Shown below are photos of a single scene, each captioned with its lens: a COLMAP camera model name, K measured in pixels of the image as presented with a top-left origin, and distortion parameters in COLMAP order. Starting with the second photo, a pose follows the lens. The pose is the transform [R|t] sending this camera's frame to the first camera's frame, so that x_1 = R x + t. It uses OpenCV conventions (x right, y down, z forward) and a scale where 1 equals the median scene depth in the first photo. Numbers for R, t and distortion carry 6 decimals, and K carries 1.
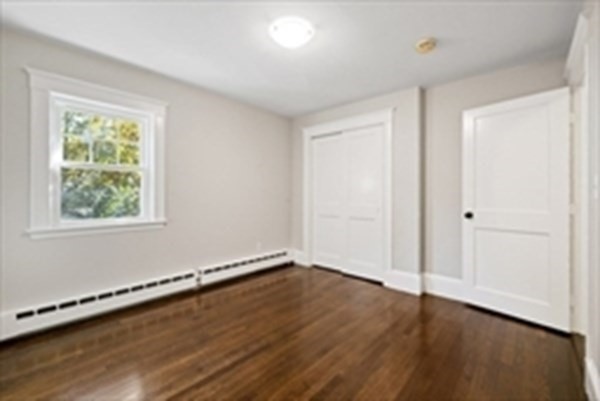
lens RADIAL K [[254.0, 0, 300.5], [0, 254.0, 196.8], [0, 0, 1]] dist [0.001890, -0.000869]
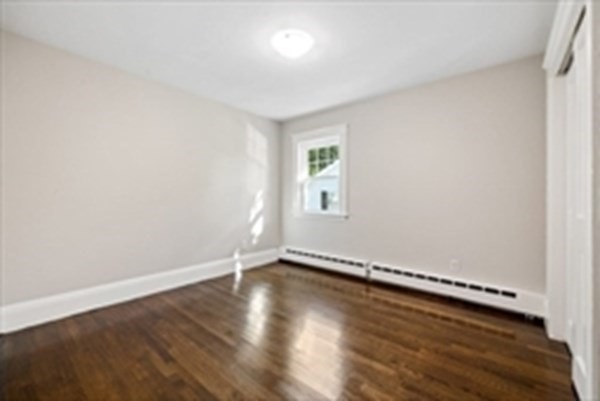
lens RADIAL K [[254.0, 0, 300.2], [0, 254.0, 198.3], [0, 0, 1]] dist [0.001890, -0.000869]
pose [[0.038709, 0.022924, -0.998988, 0.694543], [0.005530, 0.999717, 0.023155, -0.020459], [0.999235, -0.006420, 0.038571, 0.673110]]
